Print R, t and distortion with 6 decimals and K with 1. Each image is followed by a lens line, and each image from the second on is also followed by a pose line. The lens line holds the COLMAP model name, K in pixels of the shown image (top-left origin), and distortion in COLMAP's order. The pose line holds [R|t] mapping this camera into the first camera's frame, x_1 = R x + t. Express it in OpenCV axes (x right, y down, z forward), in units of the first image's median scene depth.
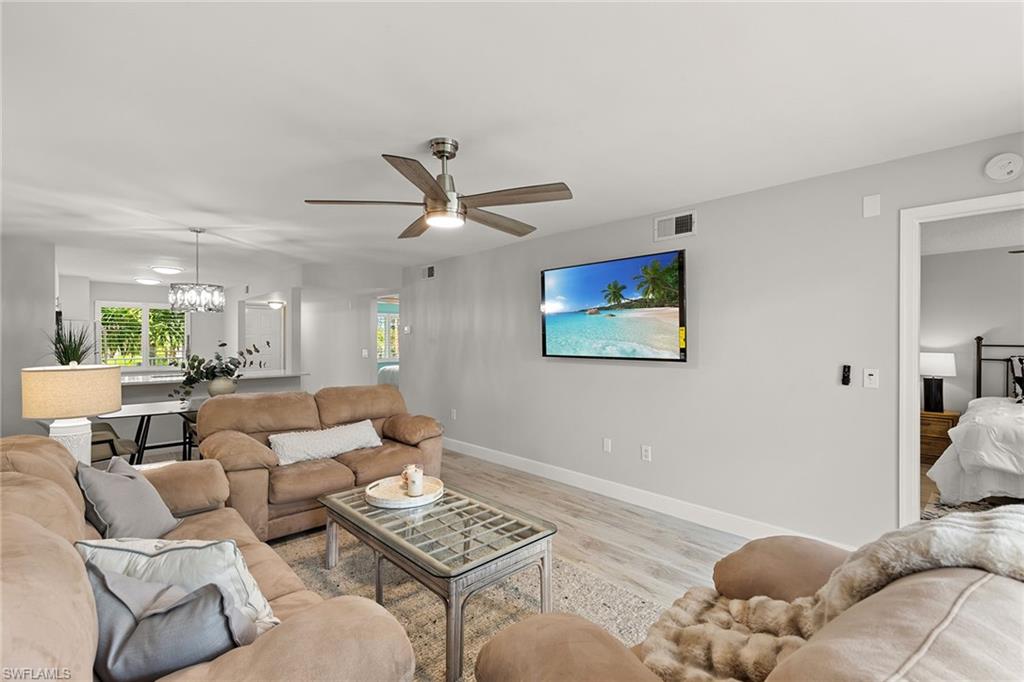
lens RADIAL K [[455.6, 0, 512.0], [0, 455.6, 341.0], [0, 0, 1]] dist [0.001372, 0.000138]
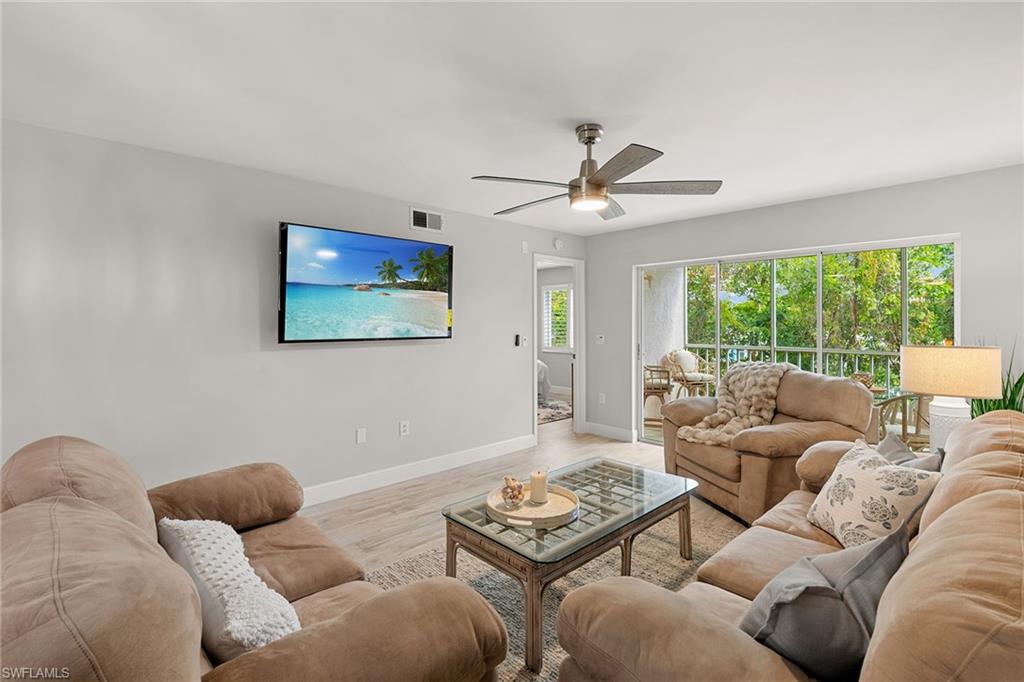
lens RADIAL K [[463.9, 0, 512.7], [0, 463.9, 323.9], [0, 0, 1]] dist [0.000353, 0.000010]
pose [[-0.002199, -0.006114, 0.999979, -0.782193], [0.001816, 0.999980, 0.006118, 0.000458], [-0.999996, 0.001830, -0.002188, 0.766414]]
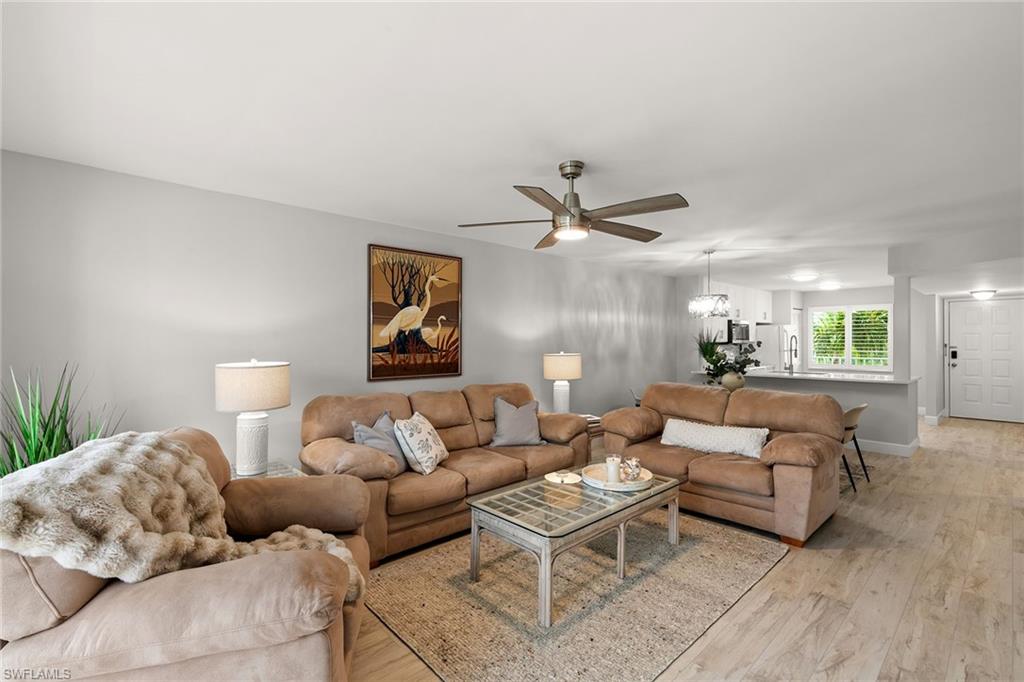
lens RADIAL K [[455.6, 0, 512.0], [0, 455.6, 341.0], [0, 0, 1]] dist [0.001372, 0.000138]
pose [[-0.010662, 0.000287, -0.999943, 0.639872], [-0.003168, 0.999995, 0.000321, 0.002648], [0.999938, 0.003171, -0.010661, 0.560332]]
